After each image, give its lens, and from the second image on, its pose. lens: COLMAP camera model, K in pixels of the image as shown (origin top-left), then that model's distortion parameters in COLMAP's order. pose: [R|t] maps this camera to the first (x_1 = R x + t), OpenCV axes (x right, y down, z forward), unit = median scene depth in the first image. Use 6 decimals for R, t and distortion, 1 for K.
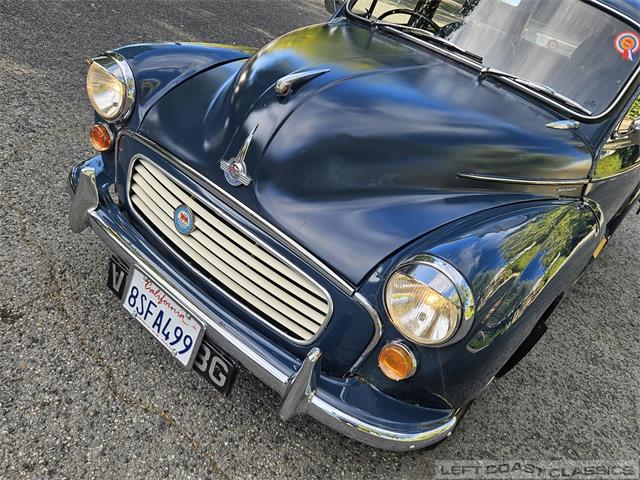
lens RADIAL K [[557.3, 0, 320.5], [0, 557.3, 248.3], [0, 0, 1]] dist [0.057734, -0.019455]
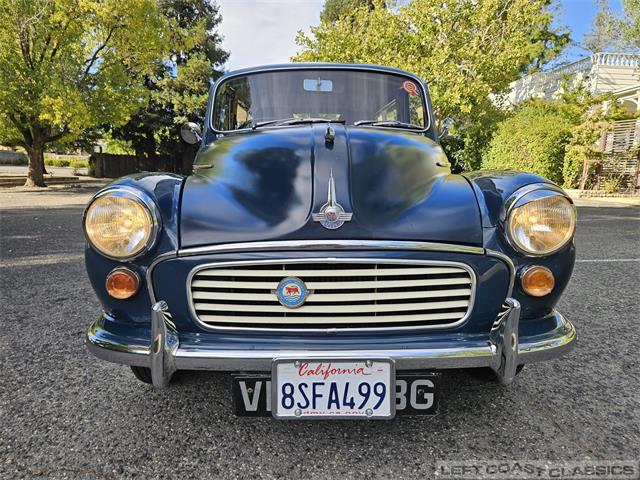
lens RADIAL K [[425.1, 0, 320.0], [0, 425.1, 240.0], [0, 0, 1]] dist [0.076078, -0.062020]
pose [[0.735670, -0.407072, 0.541371, -0.567385], [0.531167, 0.842666, -0.088180, -0.036183], [-0.420299, 0.352430, 0.836147, 0.316613]]
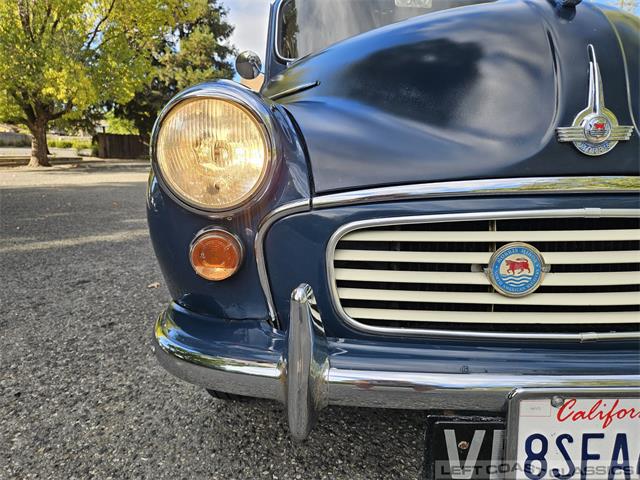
lens RADIAL K [[432.7, 0, 320.0], [0, 432.7, 240.0], [0, 0, 1]] dist [0.031593, -0.025032]
pose [[0.739476, -0.432085, 0.516215, -0.590289], [0.533895, 0.843506, -0.058765, -0.152832], [-0.410039, 0.319060, 0.854441, 0.691615]]
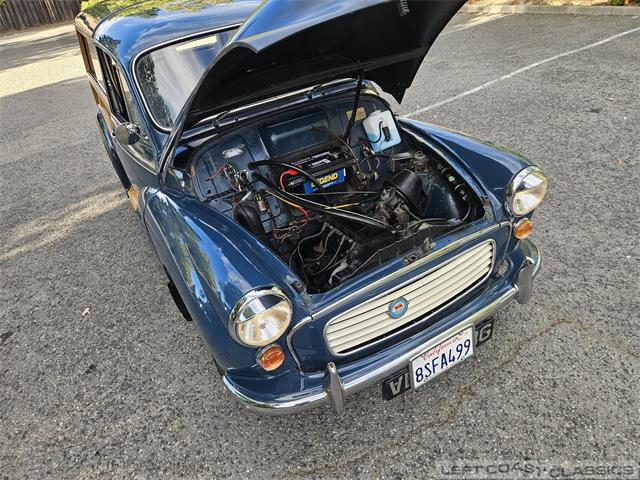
lens RADIAL K [[432.7, 0, 320.0], [0, 432.7, 240.0], [0, 0, 1]] dist [0.031593, -0.025032]
pose [[0.311378, -0.787898, 0.531282, -0.695265], [0.671087, 0.578153, 0.464092, -0.717284], [-0.672819, 0.212028, 0.708772, 0.376258]]
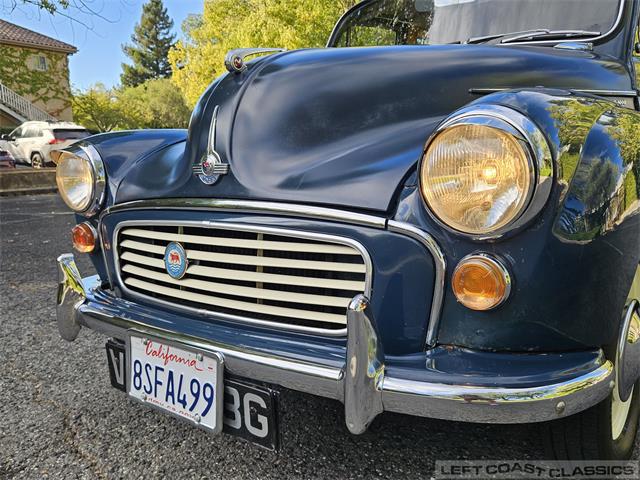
lens RADIAL K [[557.3, 0, 320.5], [0, 557.3, 248.3], [0, 0, 1]] dist [0.057734, -0.019455]
pose [[0.937499, -0.344528, -0.048953, 0.001751], [0.305173, 0.881579, -0.360121, 0.289619], [0.167227, 0.322674, 0.931620, 0.262555]]
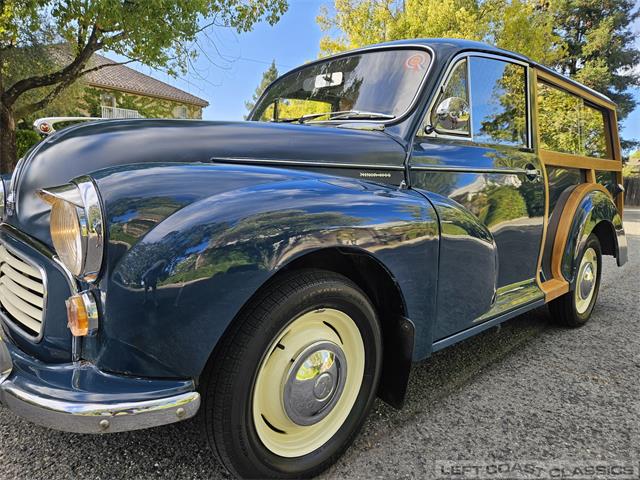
lens RADIAL K [[437.8, 0, 309.5], [0, 437.8, 245.2], [0, 0, 1]] dist [0.035665, -0.027959]
pose [[0.945216, -0.257122, -0.201132, 0.518278], [0.150017, 0.889349, -0.431918, 0.371391], [0.289933, 0.378083, 0.879200, 0.387681]]
